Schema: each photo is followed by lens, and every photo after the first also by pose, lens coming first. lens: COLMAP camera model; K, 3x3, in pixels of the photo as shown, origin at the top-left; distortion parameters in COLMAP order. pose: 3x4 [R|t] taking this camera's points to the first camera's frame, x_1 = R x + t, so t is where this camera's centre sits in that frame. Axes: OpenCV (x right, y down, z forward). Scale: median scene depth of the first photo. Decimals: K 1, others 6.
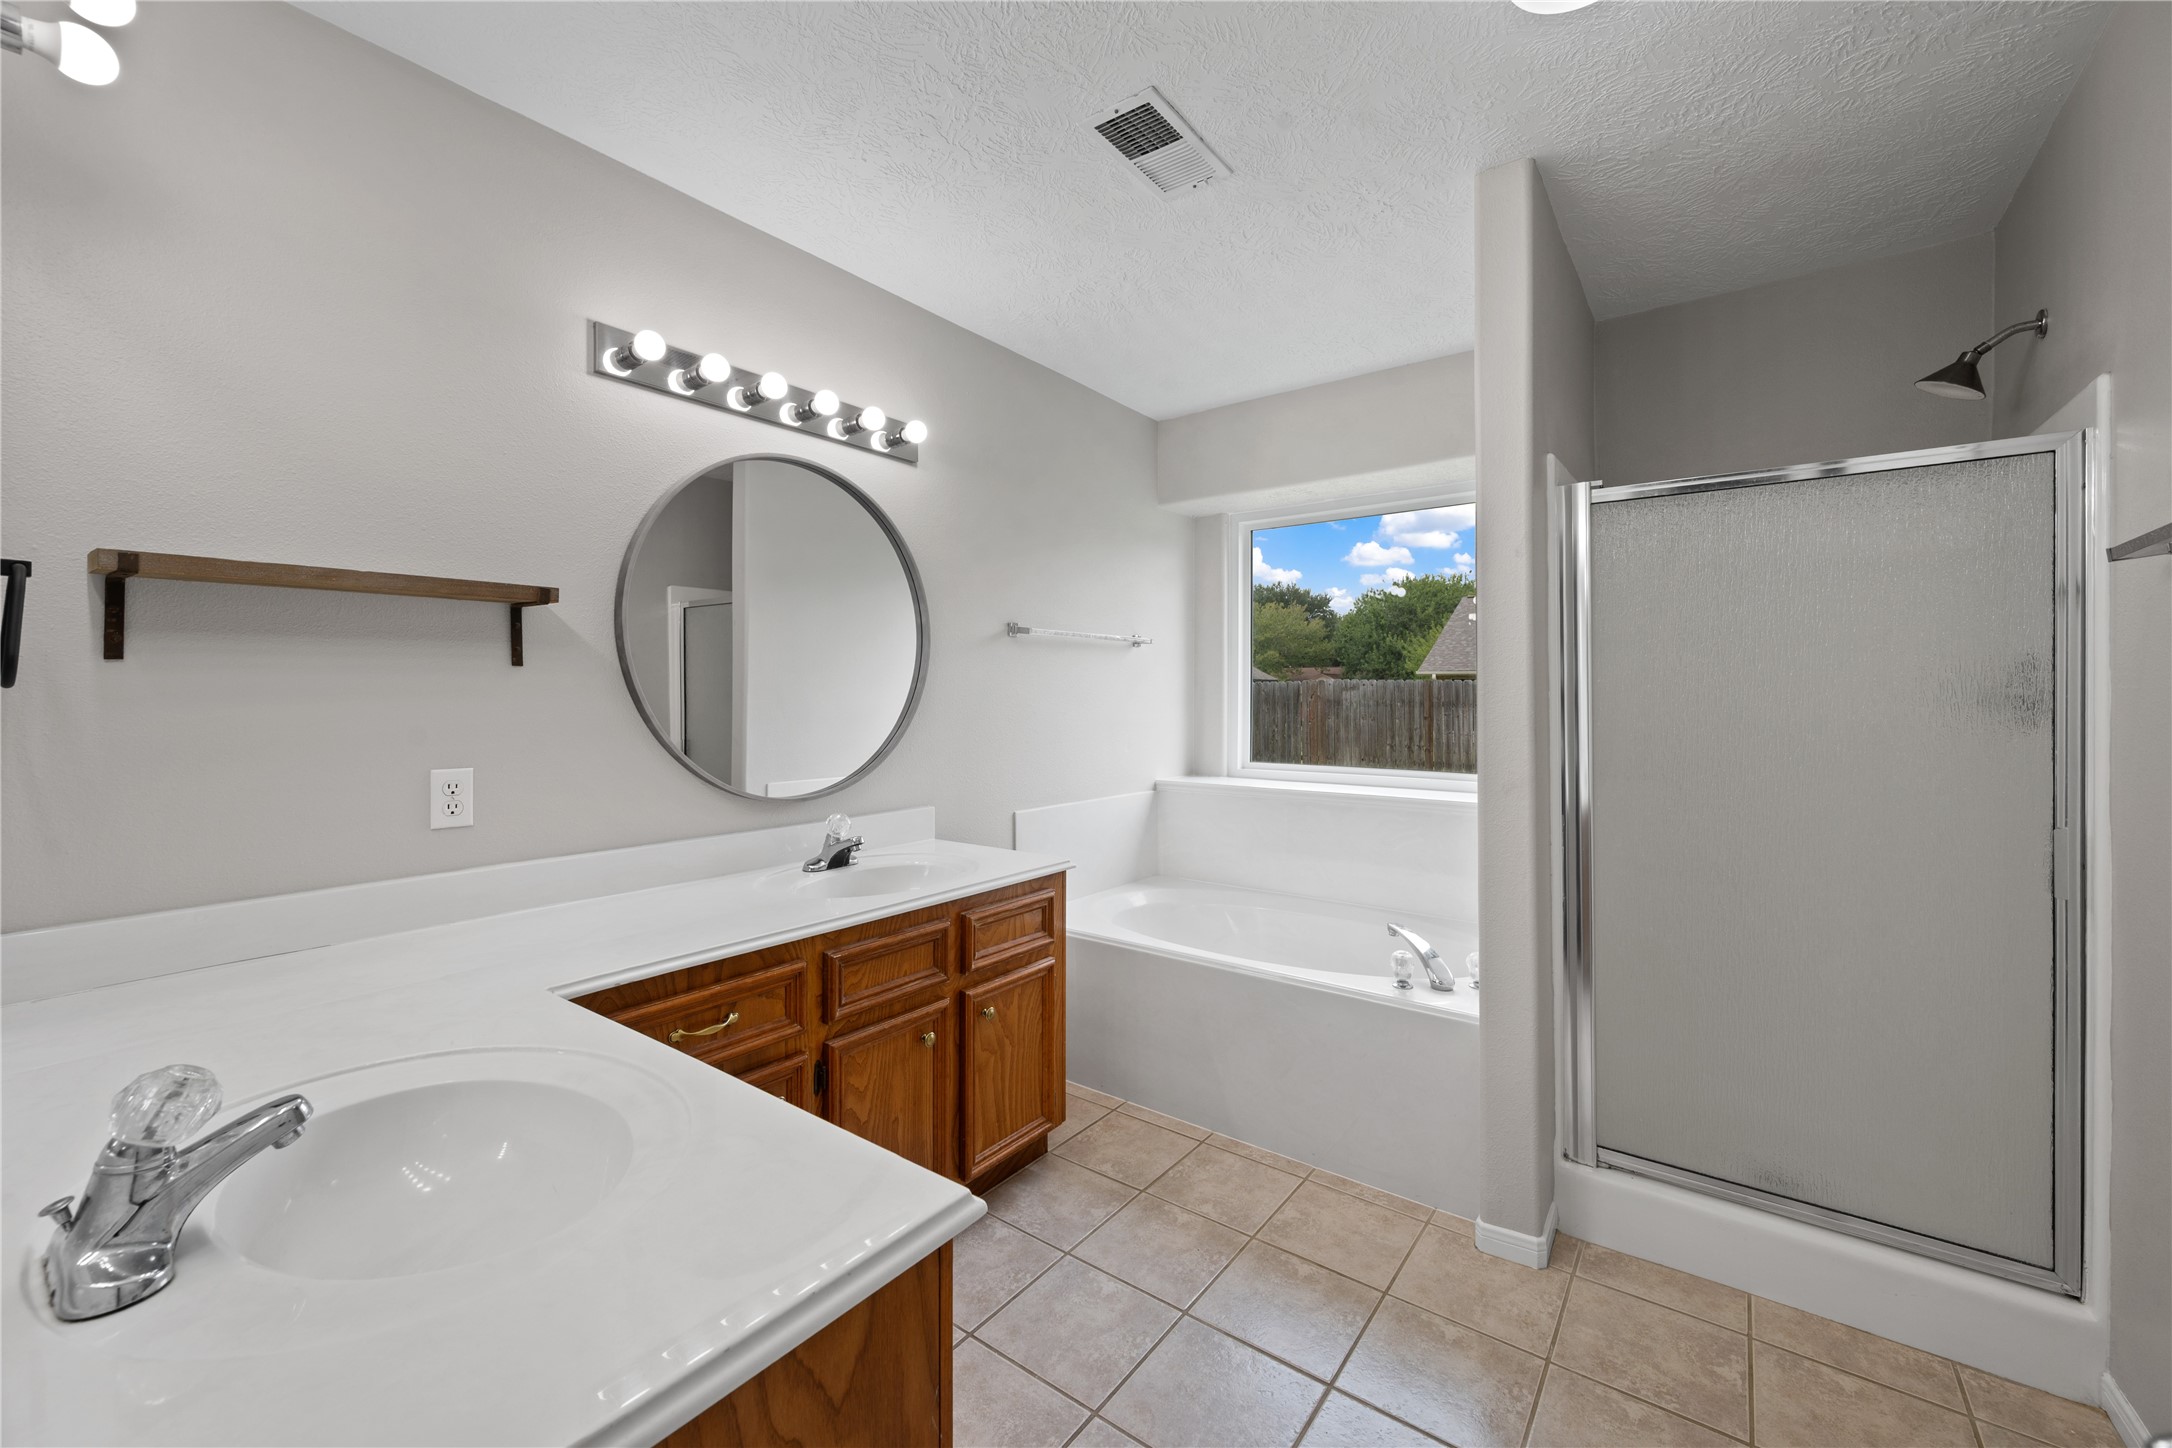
lens RADIAL K [[851.0, 0, 1090.5], [0, 851.0, 709.2], [0, 0, 1]] dist [-0.000722, 0.000991]
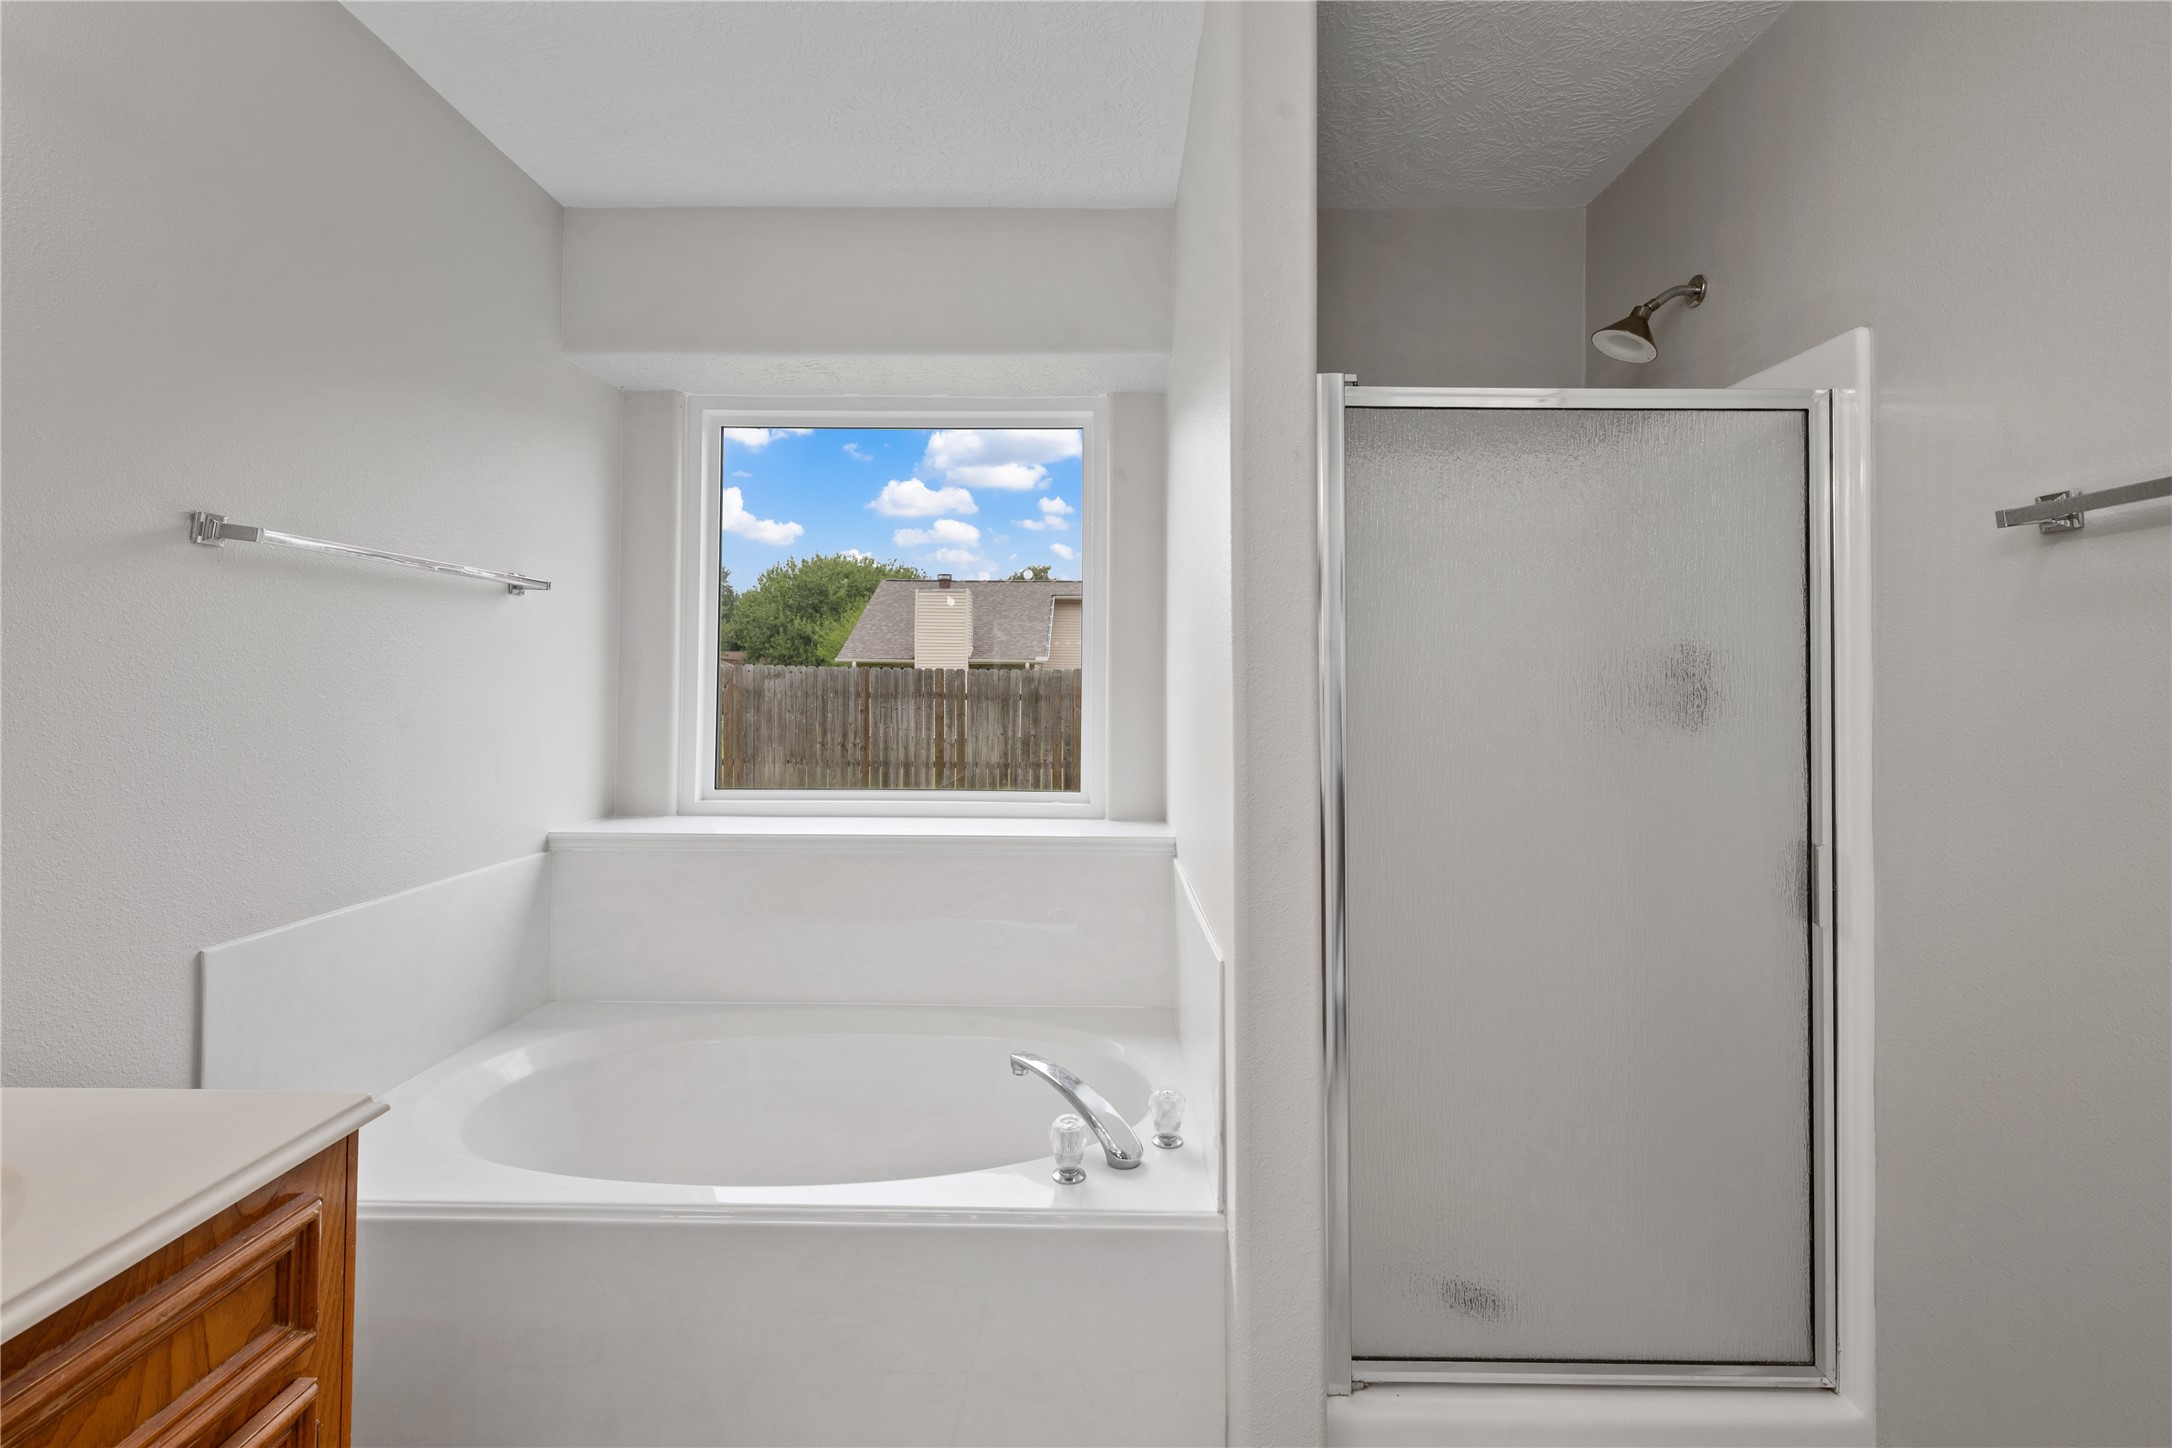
lens RADIAL K [[926.6, 0, 1087.0], [0, 926.6, 673.0], [0, 0, 1]] dist [-0.003790, 0.001230]
pose [[0.792338, 0.019135, 0.609782, -0.016480], [-0.002081, 0.999587, -0.028663, -0.006305], [-0.610079, 0.021442, 0.792051, 0.277481]]
